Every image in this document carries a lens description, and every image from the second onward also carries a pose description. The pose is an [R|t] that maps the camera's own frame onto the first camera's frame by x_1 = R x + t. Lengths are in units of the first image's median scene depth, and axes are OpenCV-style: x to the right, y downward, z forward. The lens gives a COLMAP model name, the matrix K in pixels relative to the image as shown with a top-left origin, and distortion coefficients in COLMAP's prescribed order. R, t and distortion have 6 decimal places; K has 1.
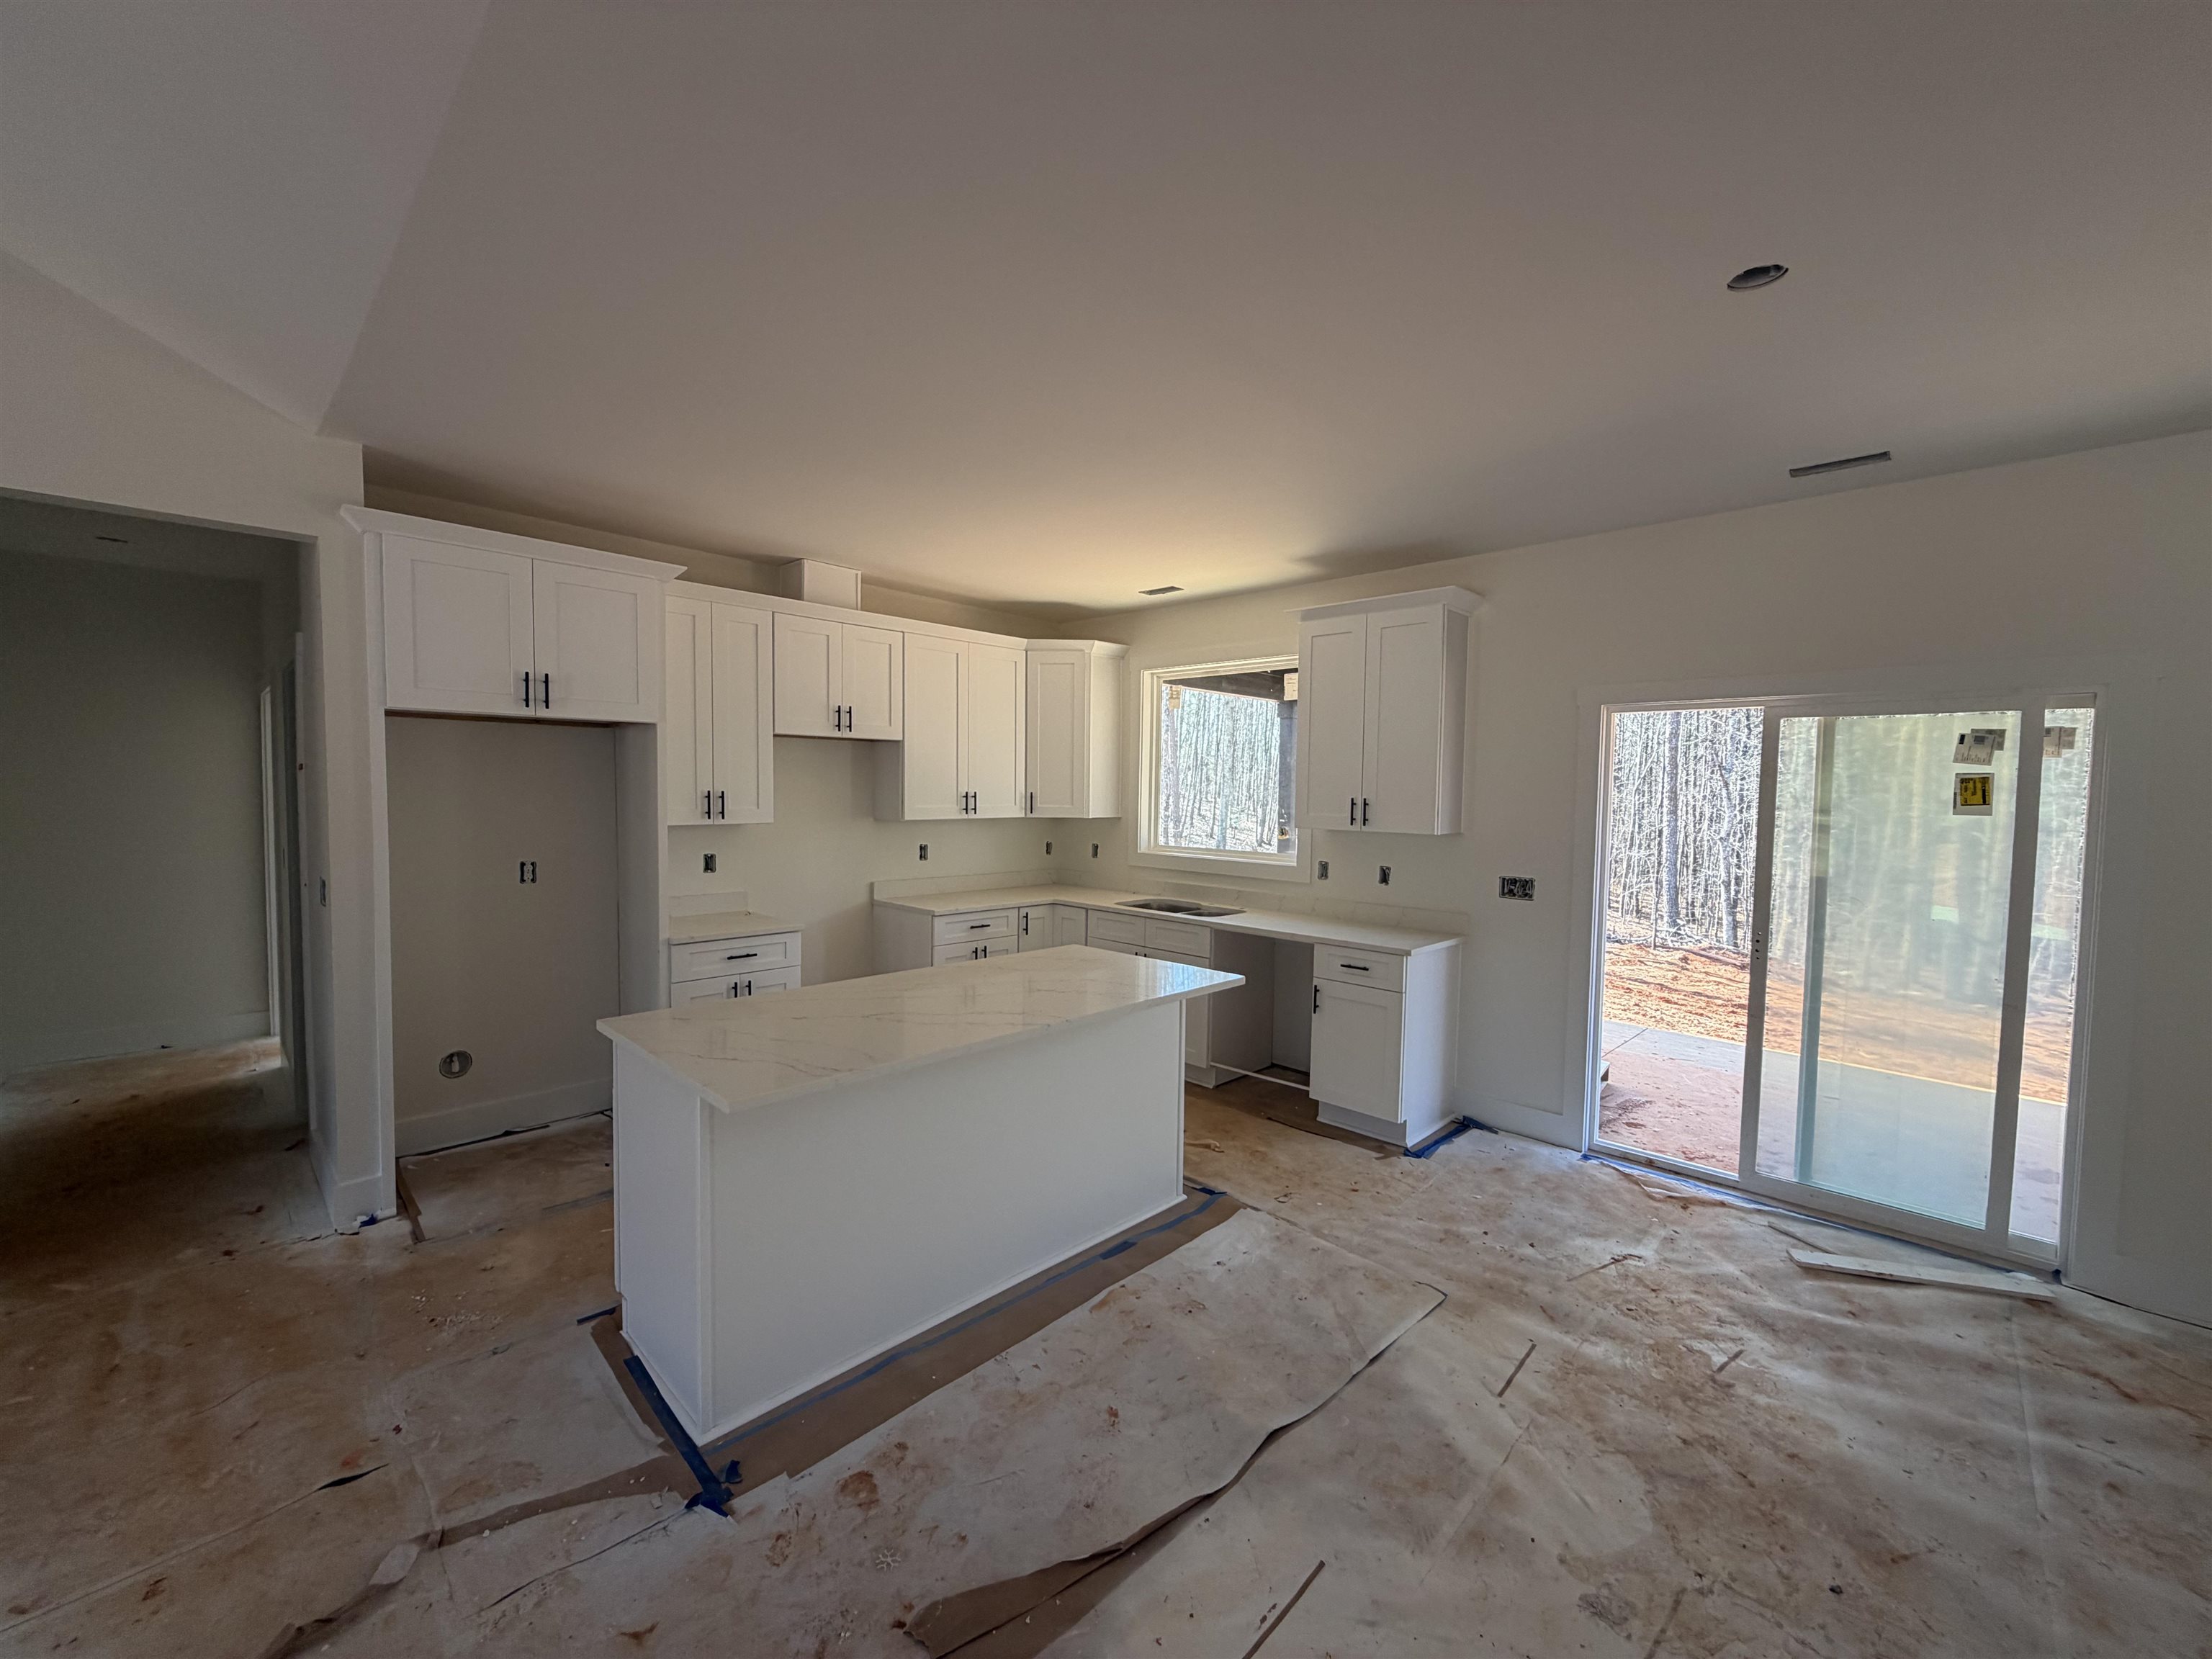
lens RADIAL K [[879.1, 0, 1101.9], [0, 879.1, 830.7], [0, 0, 1]] dist [0.000085, -0.000180]
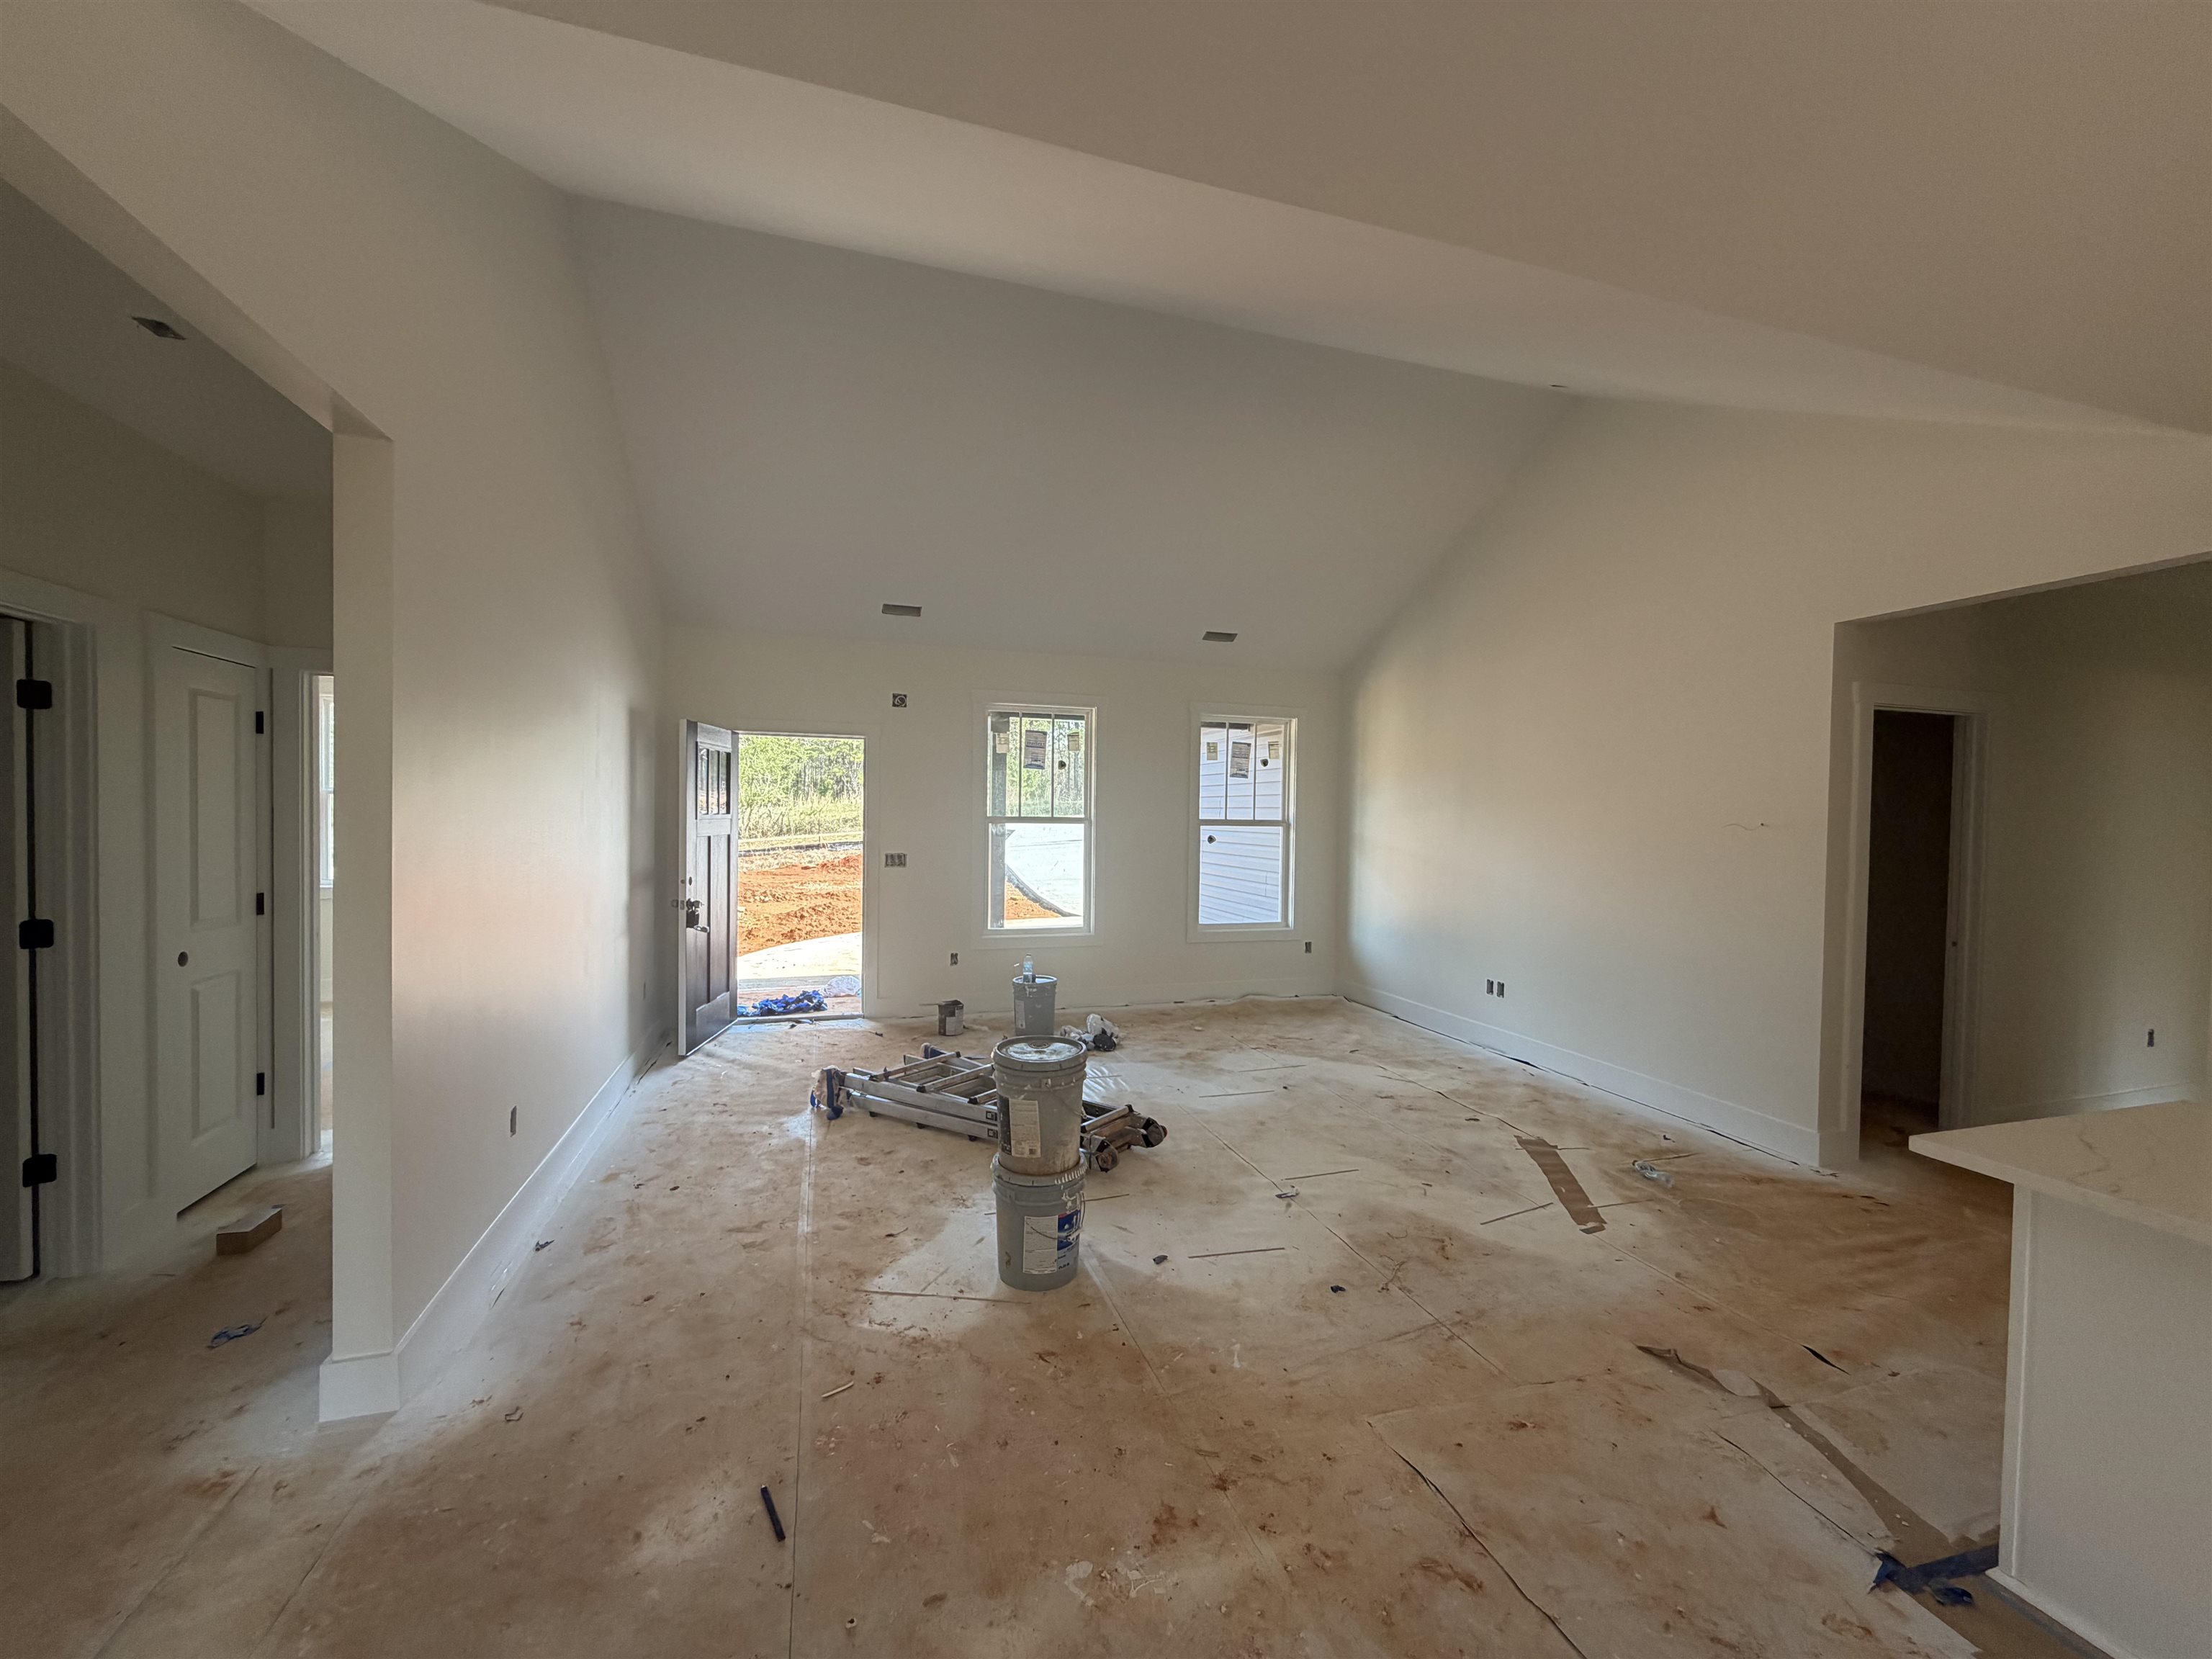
lens RADIAL K [[881.7, 0, 1103.1], [0, 881.7, 830.5], [0, 0, 1]] dist [0.001205, -0.000049]
pose [[-0.474472, -0.007114, -0.880242, 0.451631], [-0.065855, 0.997452, 0.027436, 0.012981], [0.877804, 0.070986, -0.473731, 0.391998]]
